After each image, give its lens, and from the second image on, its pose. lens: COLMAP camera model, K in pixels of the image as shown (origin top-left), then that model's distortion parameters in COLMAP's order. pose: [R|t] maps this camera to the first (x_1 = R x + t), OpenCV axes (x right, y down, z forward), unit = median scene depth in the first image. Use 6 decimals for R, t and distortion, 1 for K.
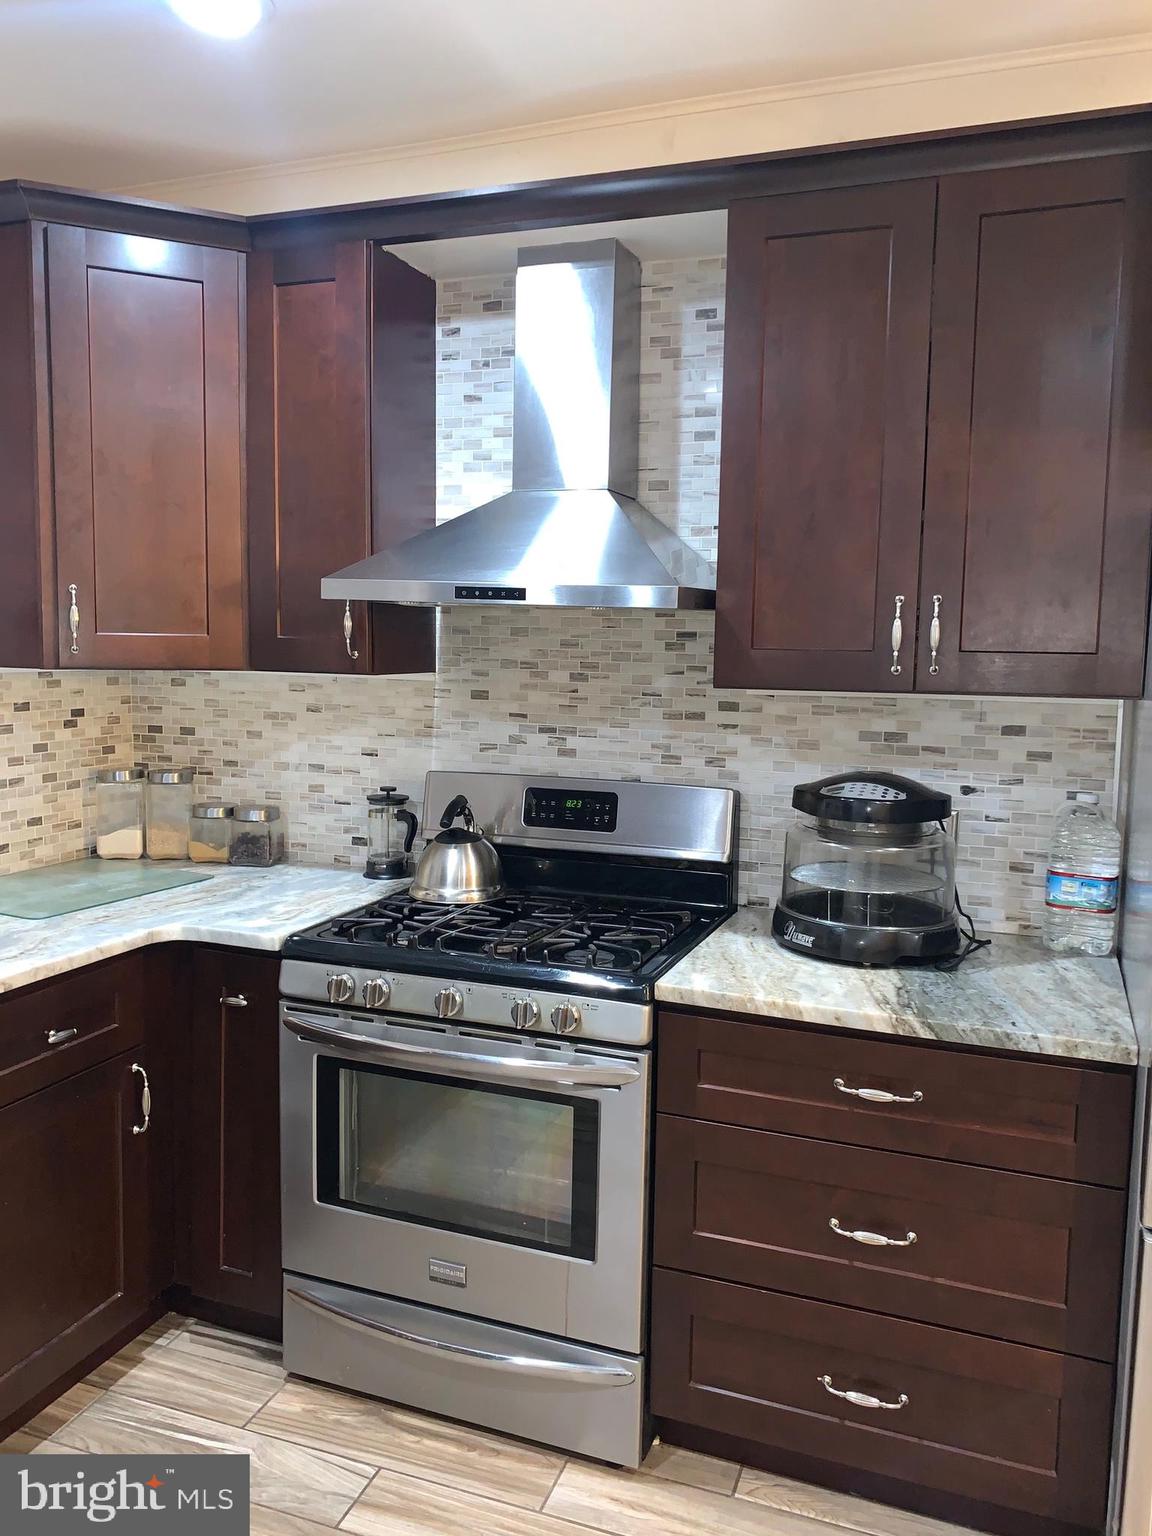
lens RADIAL K [[1162.0, 0, 579.1], [0, 1162.0, 767.8], [0, 0, 1]] dist [0.046374, -0.049878]
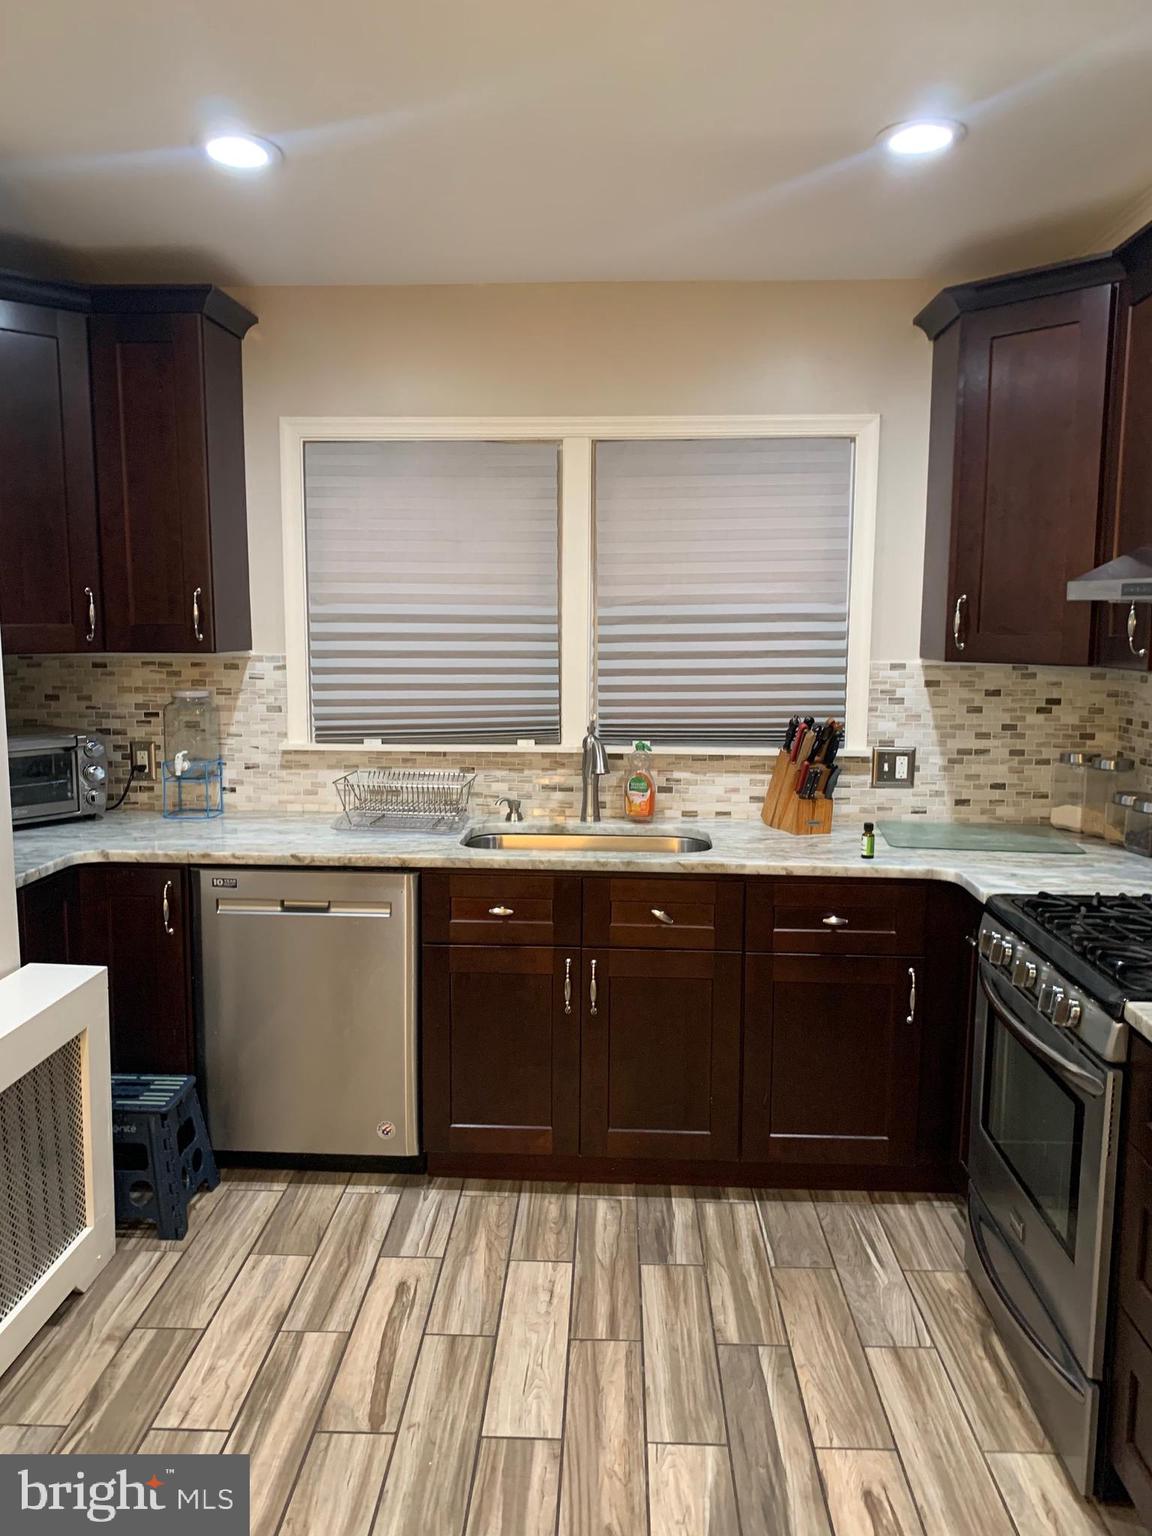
lens RADIAL K [[1162.0, 0, 592.2], [0, 1162.0, 777.4], [0, 0, 1]] dist [0.046374, -0.049878]
pose [[0.314528, 0.111573, -0.942668, 0.762423], [-0.107691, 0.990851, 0.081344, -0.023875], [0.943120, 0.075931, 0.323665, 0.258701]]
